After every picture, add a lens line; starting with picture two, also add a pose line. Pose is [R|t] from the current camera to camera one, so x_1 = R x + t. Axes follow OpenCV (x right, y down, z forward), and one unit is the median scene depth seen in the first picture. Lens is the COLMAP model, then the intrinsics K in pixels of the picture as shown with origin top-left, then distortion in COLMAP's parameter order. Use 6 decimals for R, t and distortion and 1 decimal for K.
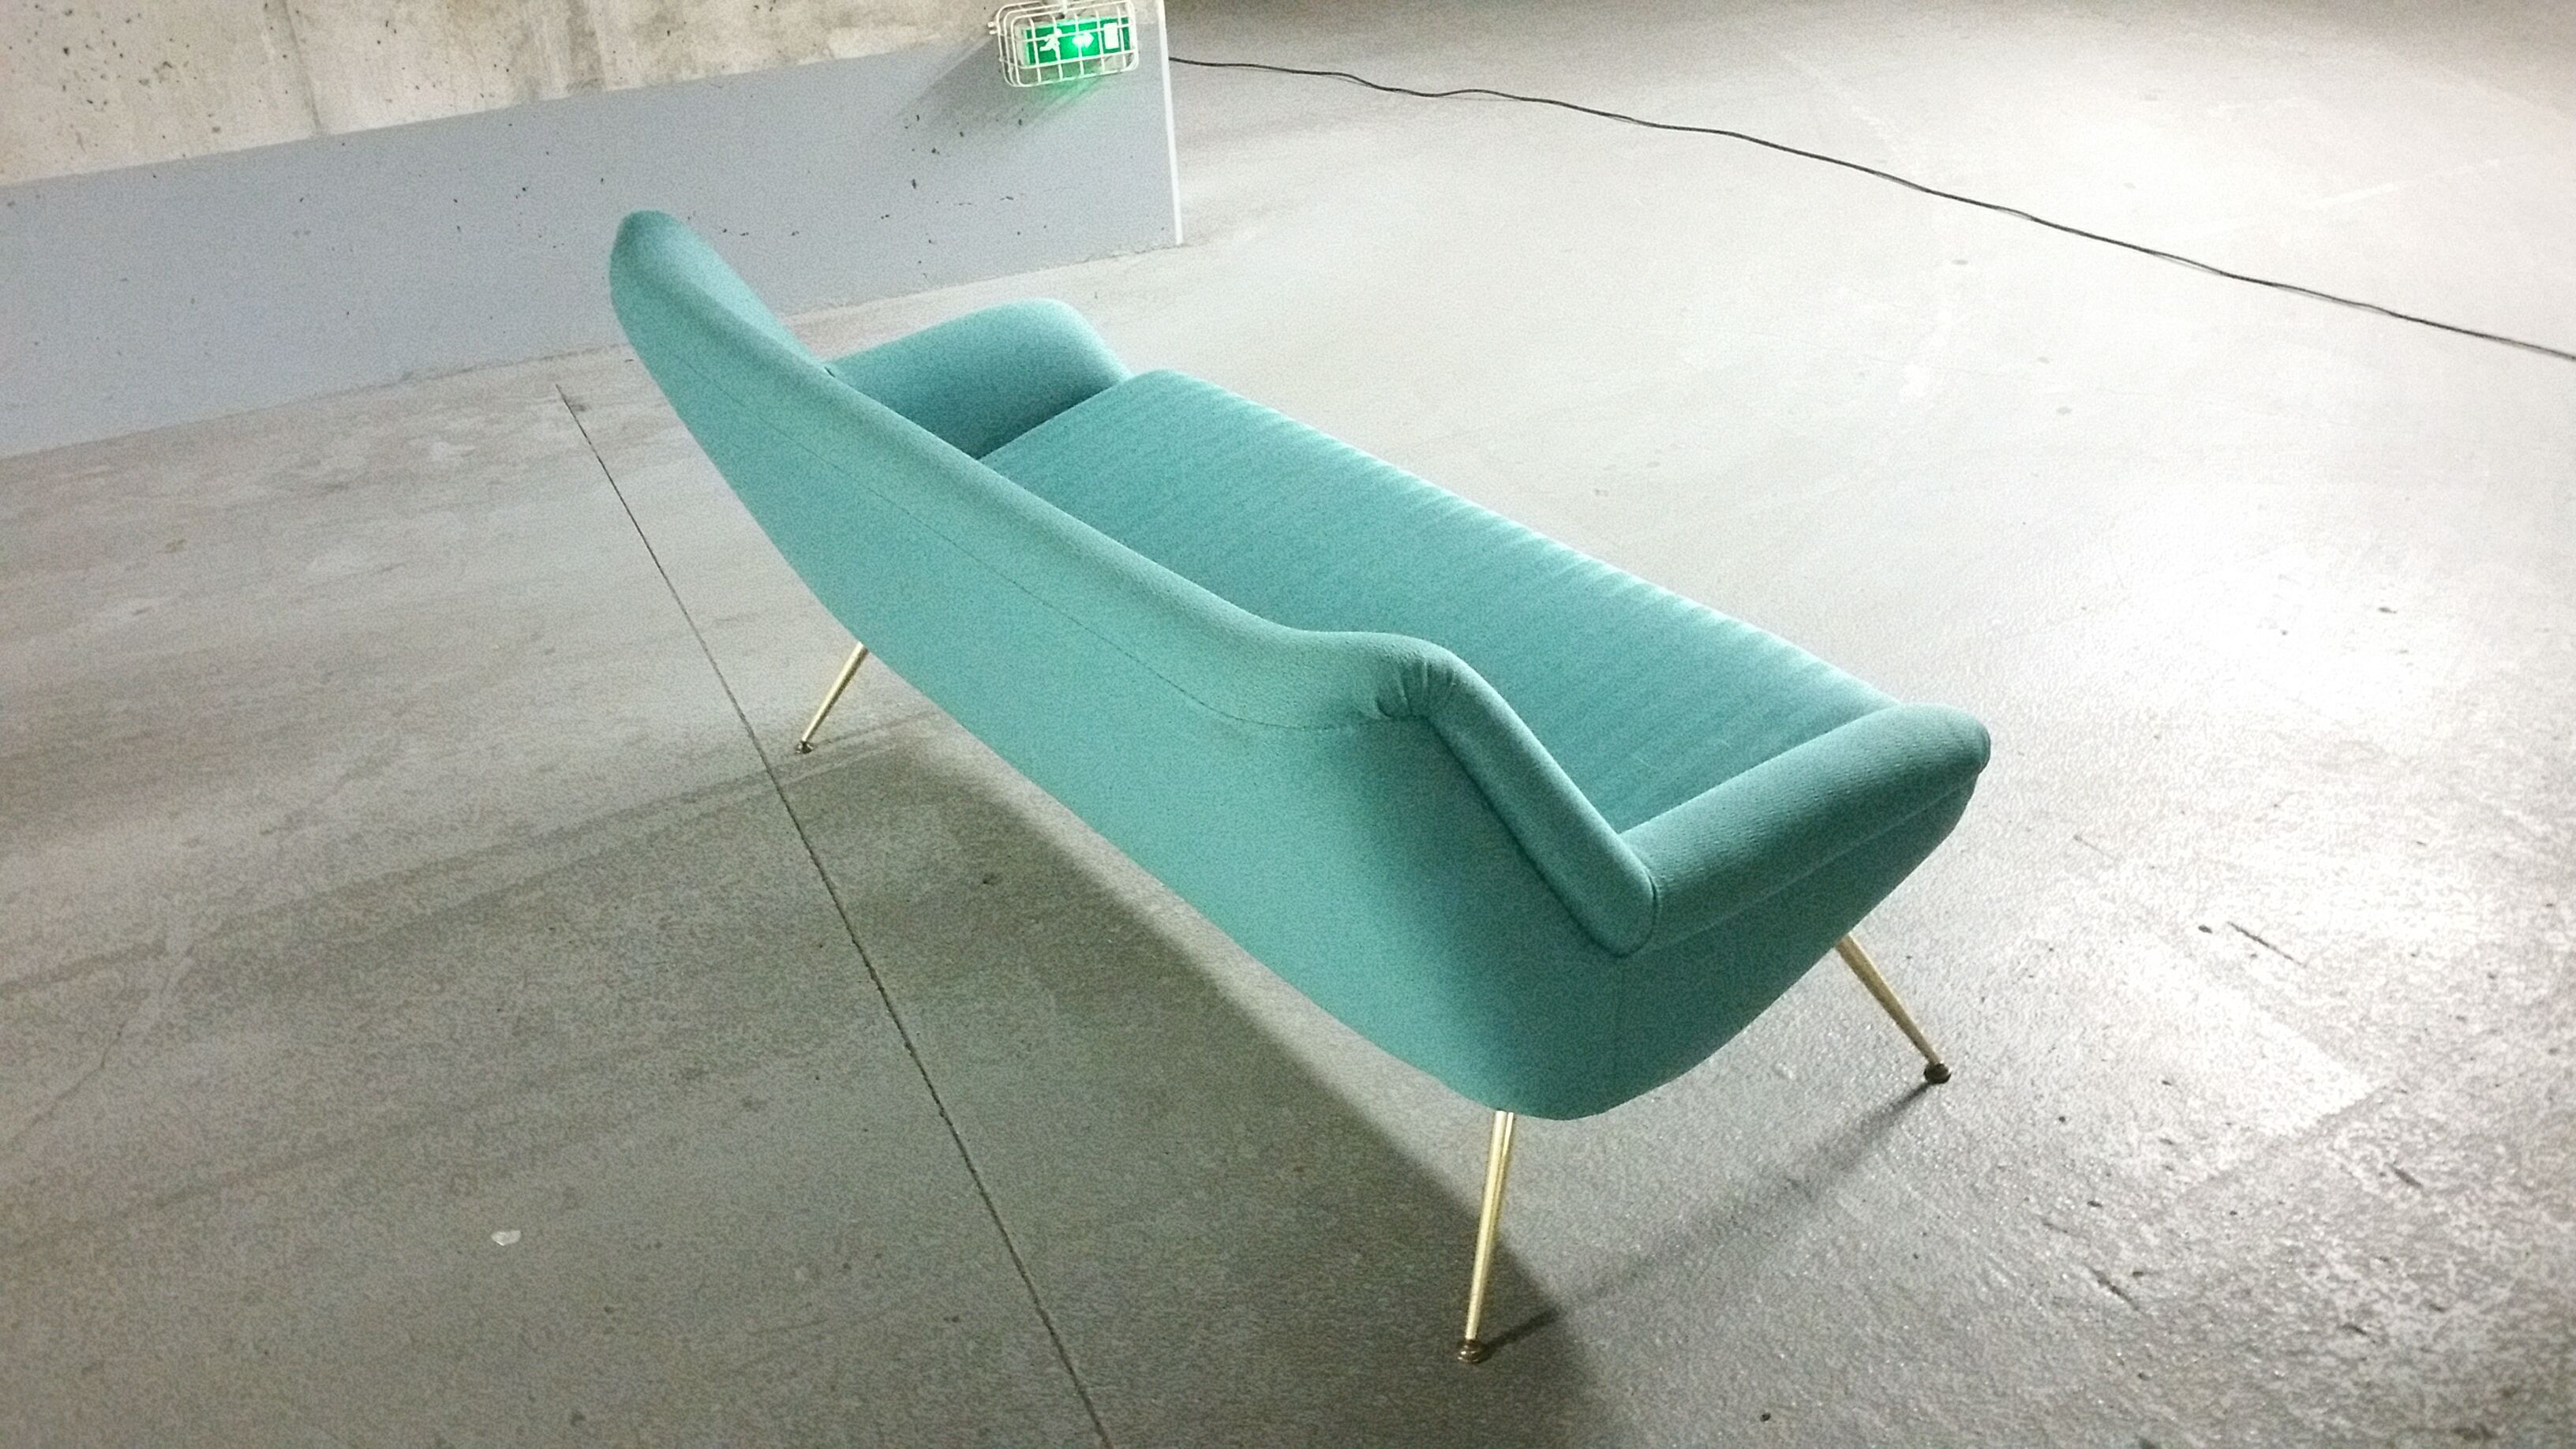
lens RADIAL K [[2110.7, 0, 1294.4], [0, 2110.7, 725.4], [0, 0, 1]] dist [0.091598, -0.161393]
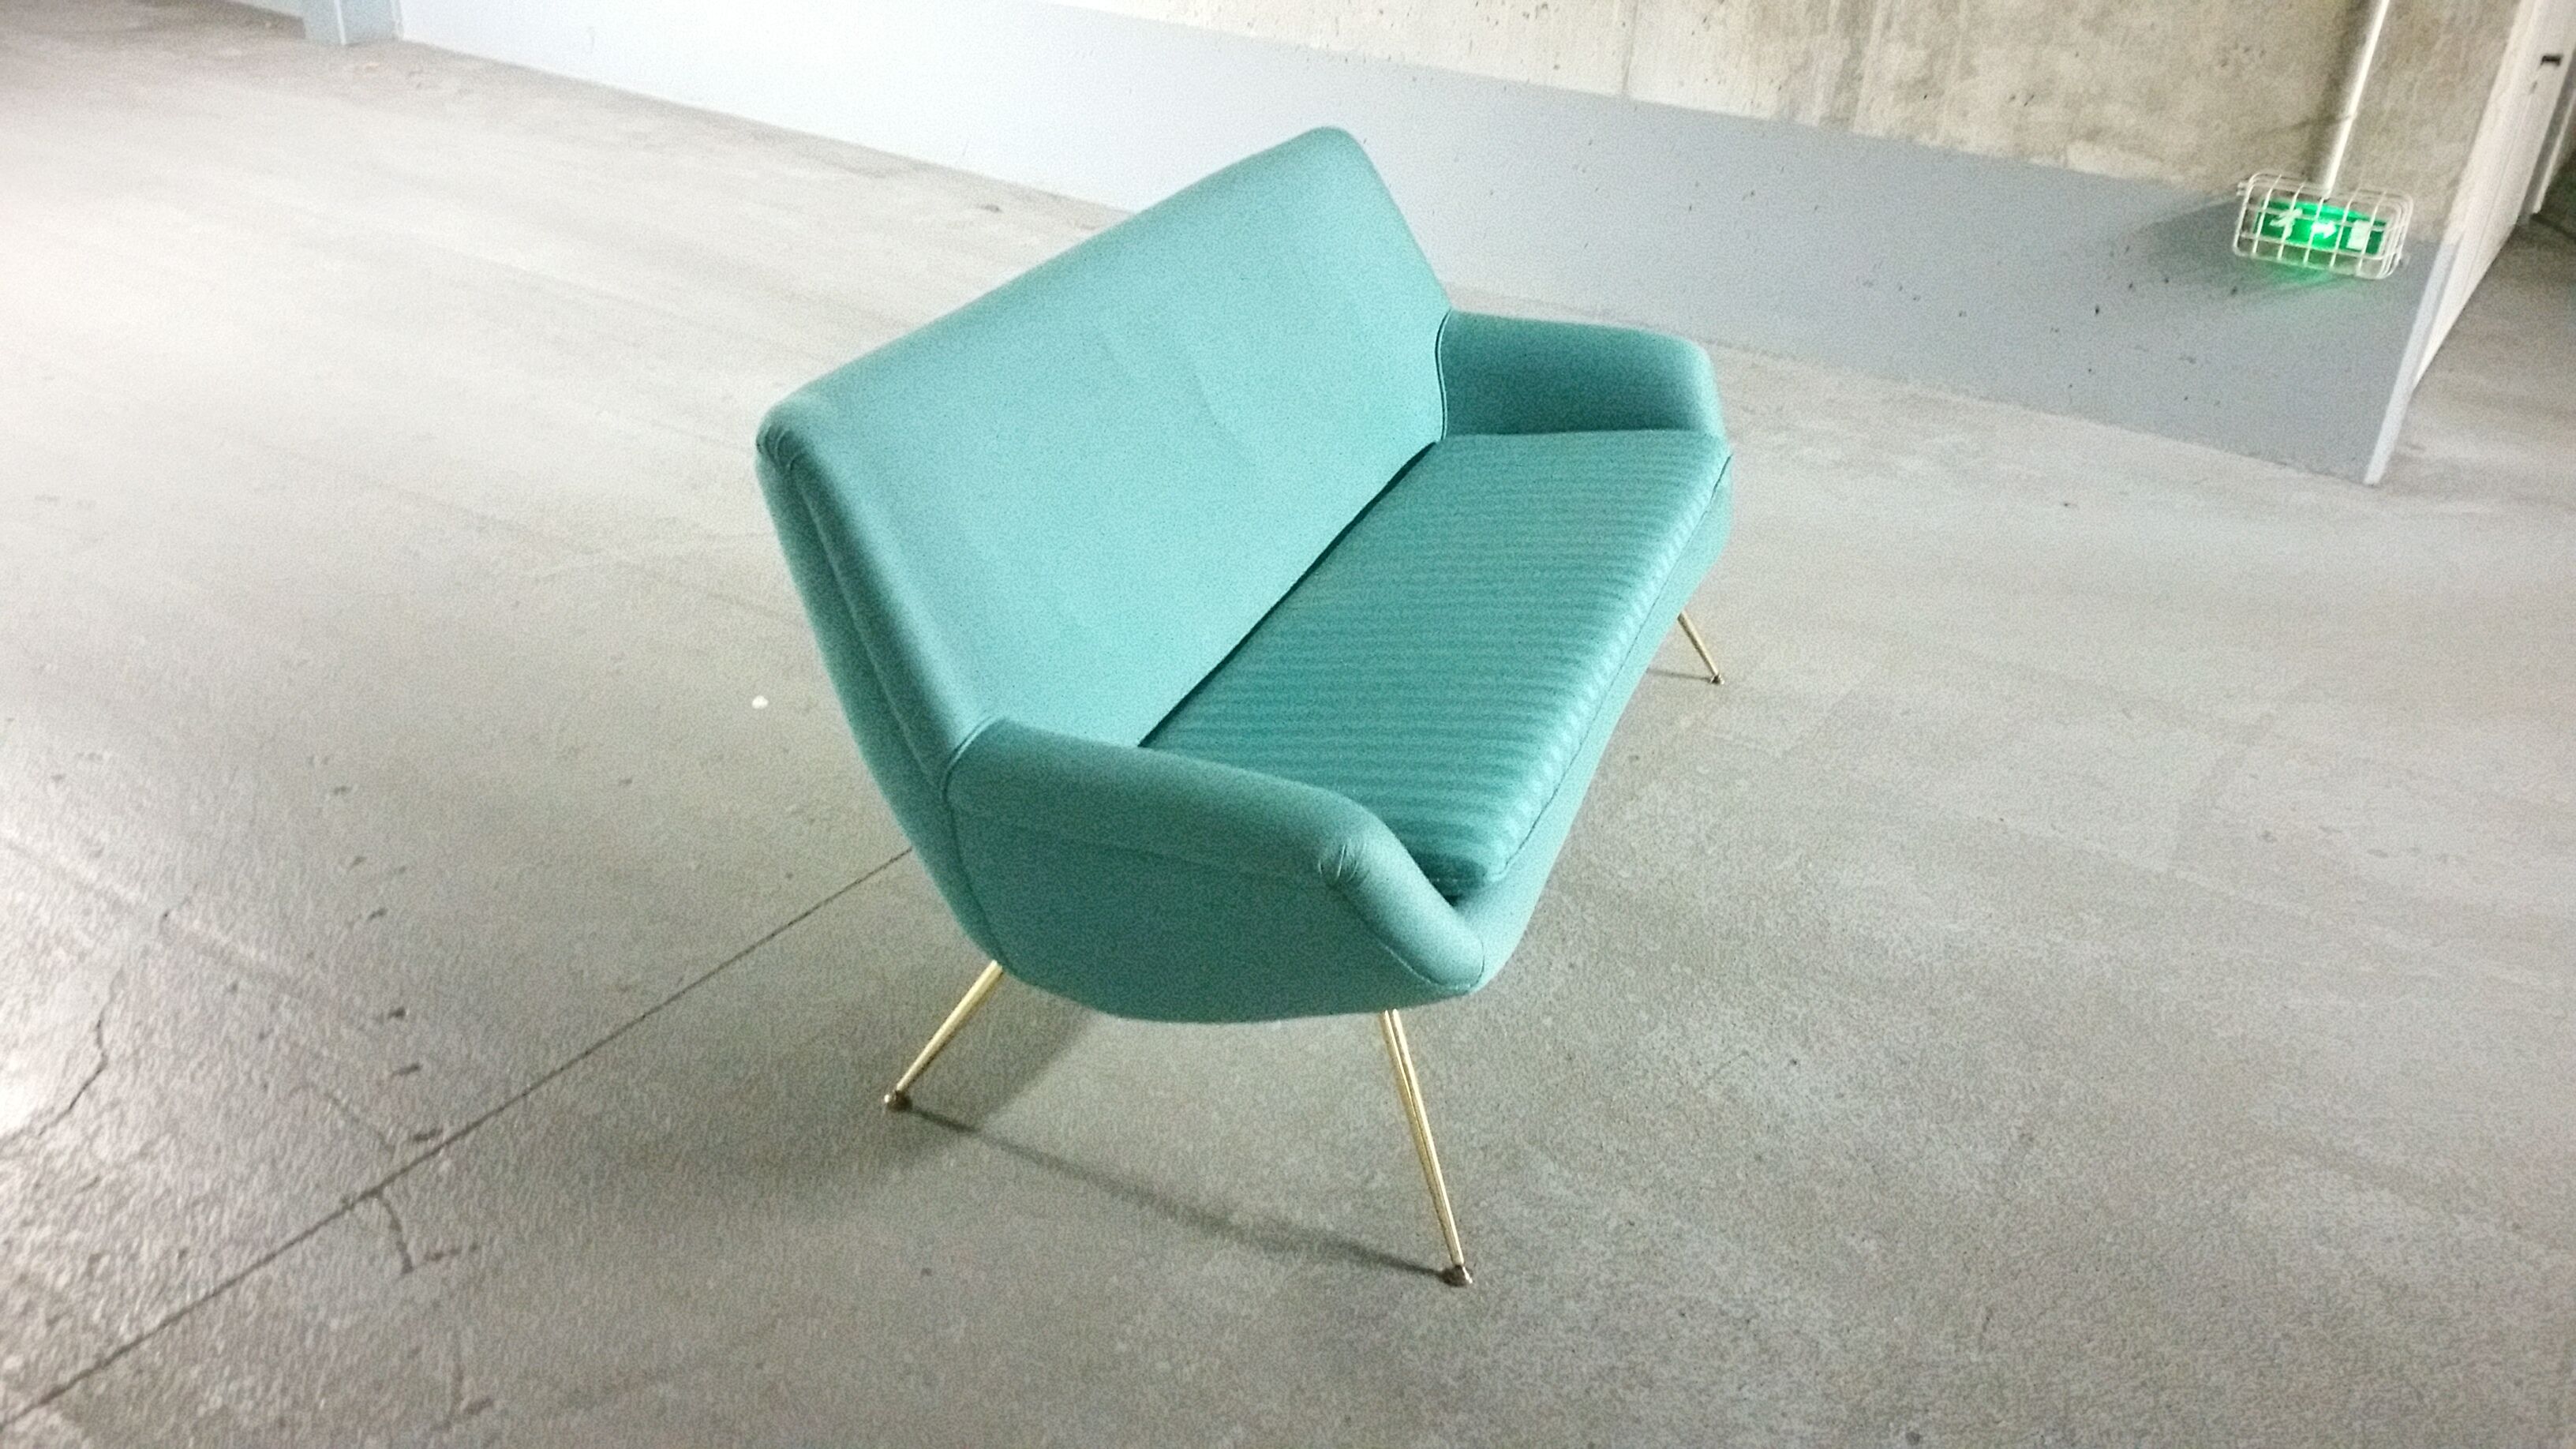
lens RADIAL K [[2110.7, 0, 1258.3], [0, 2110.7, 730.0], [0, 0, 1]] dist [0.091598, -0.161393]
pose [[0.531438, 0.466704, -0.706938, 0.502700], [-0.495168, 0.848265, 0.187764, -0.108995], [0.687301, 0.250268, 0.681897, 0.150101]]
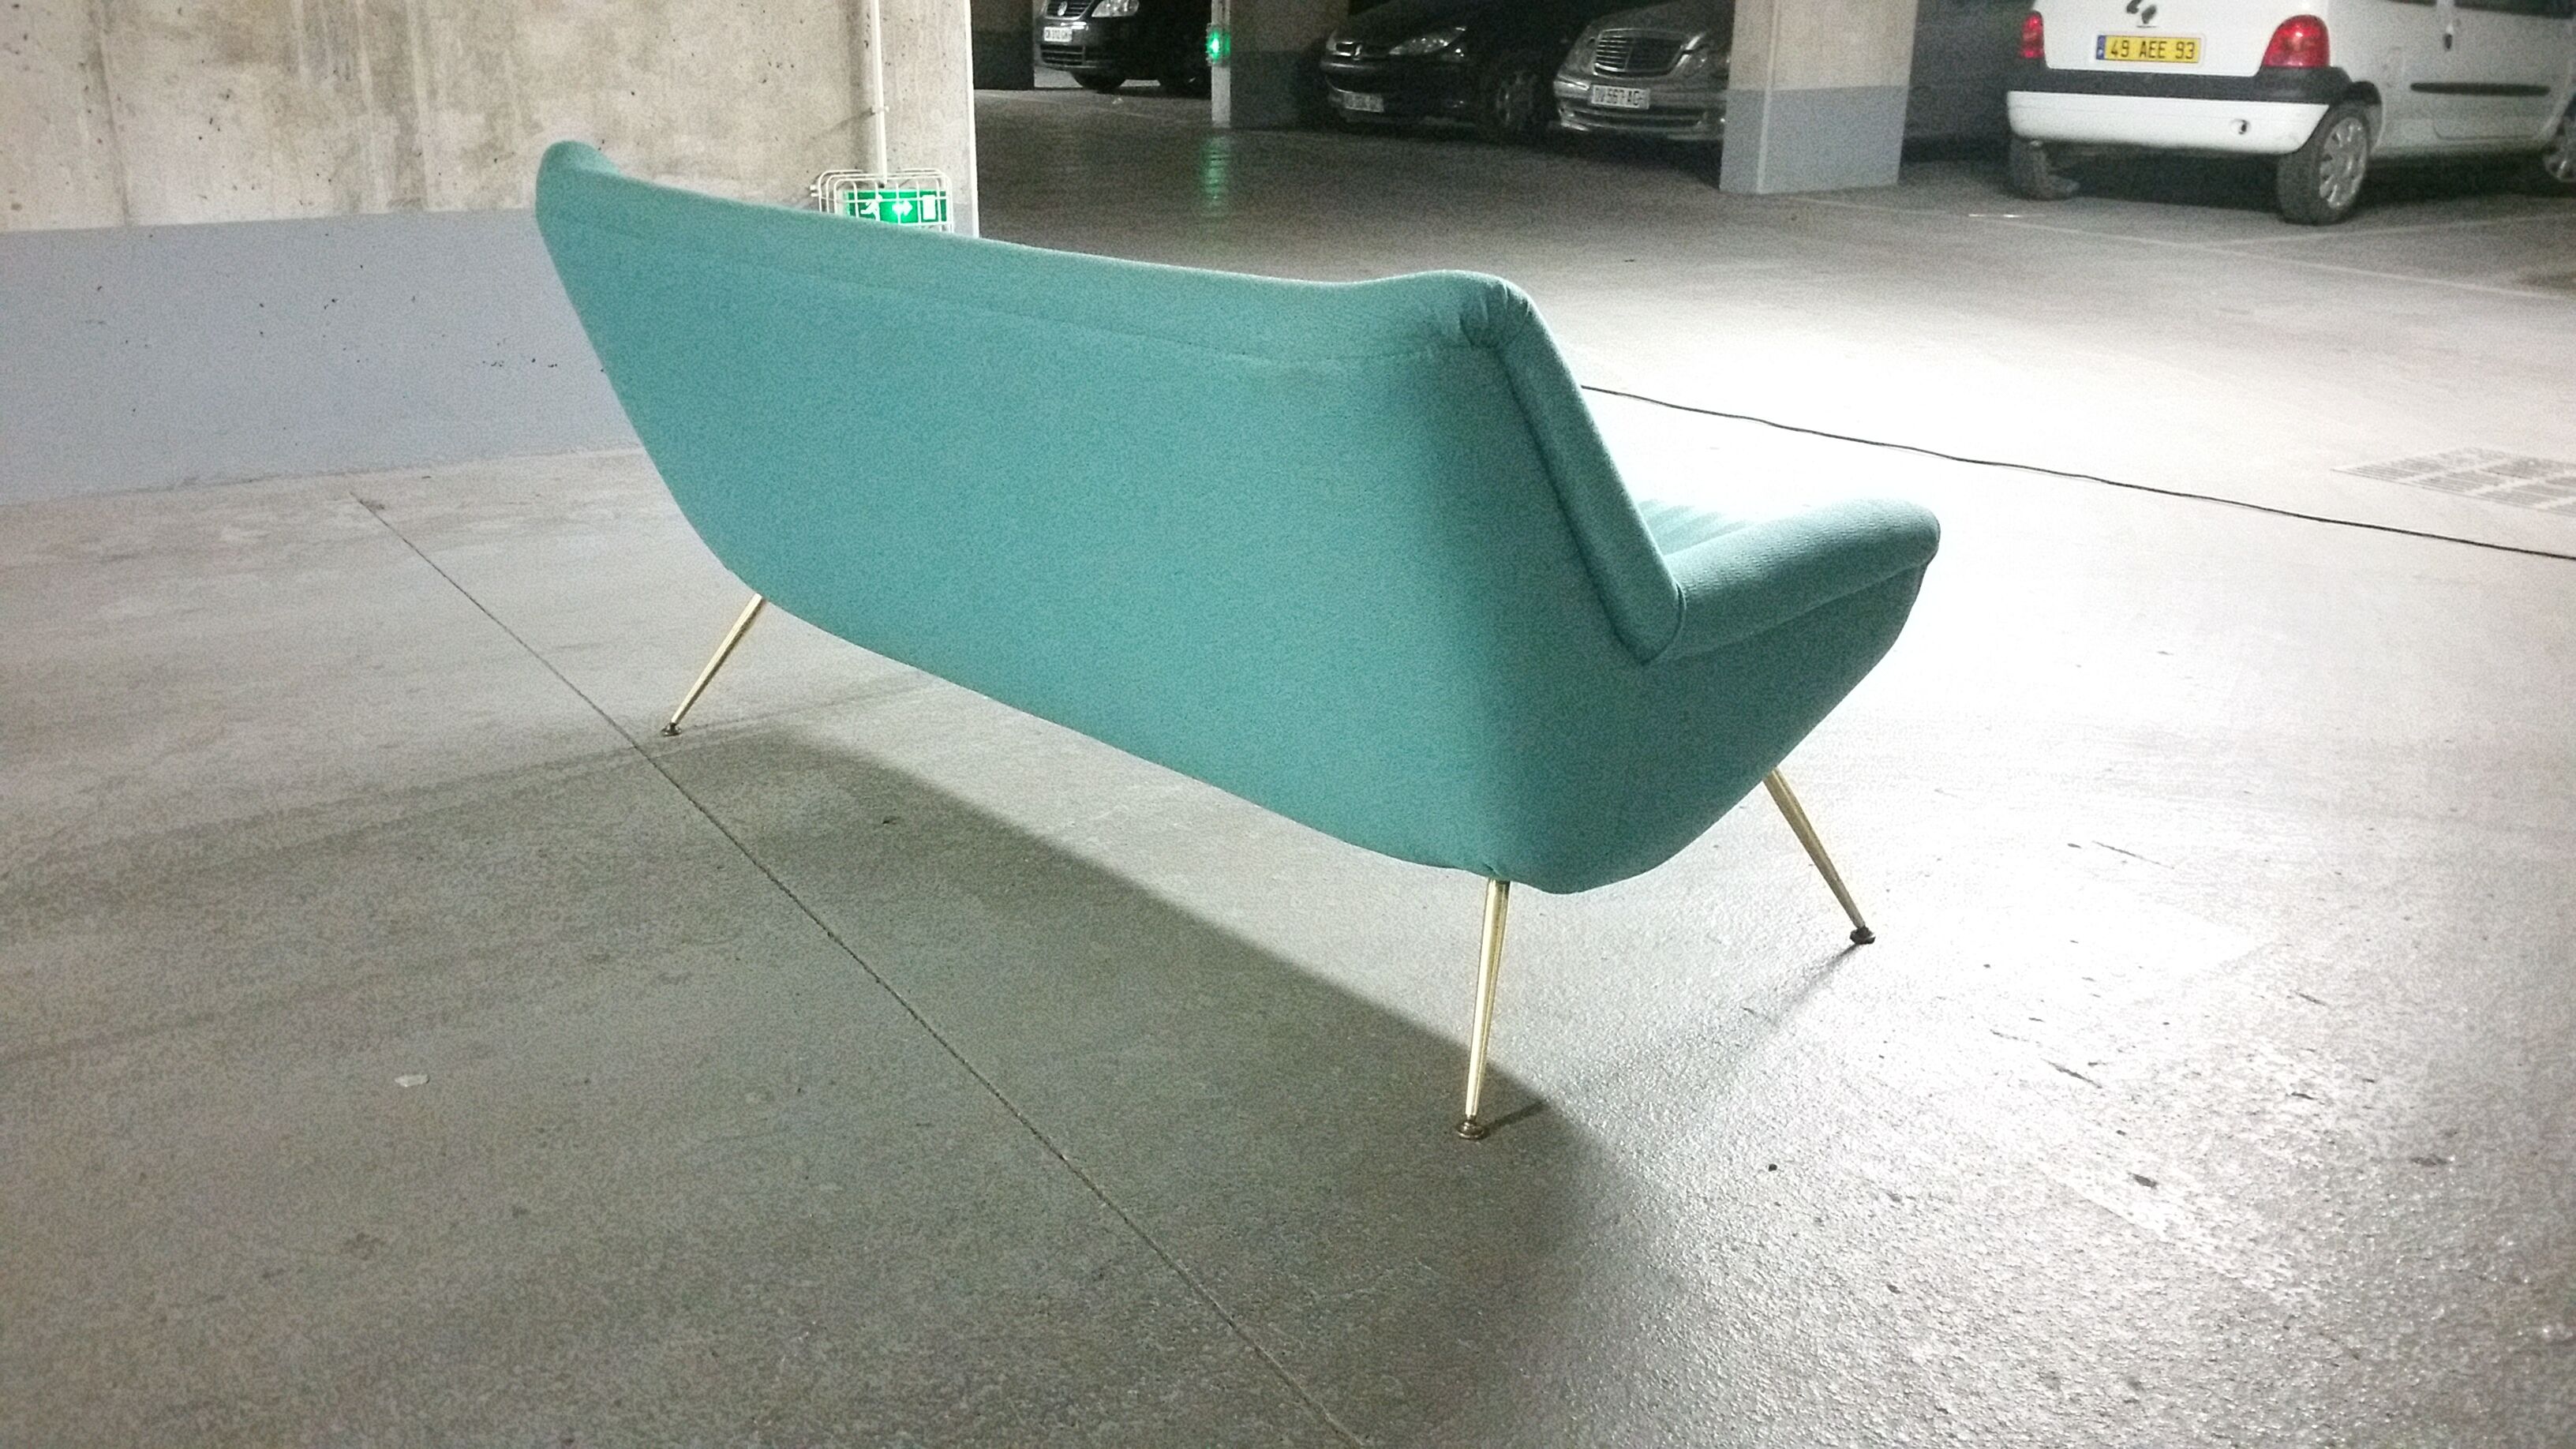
lens RADIAL K [[2110.7, 0, 1269.3], [0, 2110.7, 728.2], [0, 0, 1]] dist [0.091598, -0.161393]
pose [[0.989047, 0.021891, 0.145971, -0.084508], [0.006677, 0.981292, -0.192409, 0.161908], [-0.147452, 0.191276, 0.970398, 0.014307]]
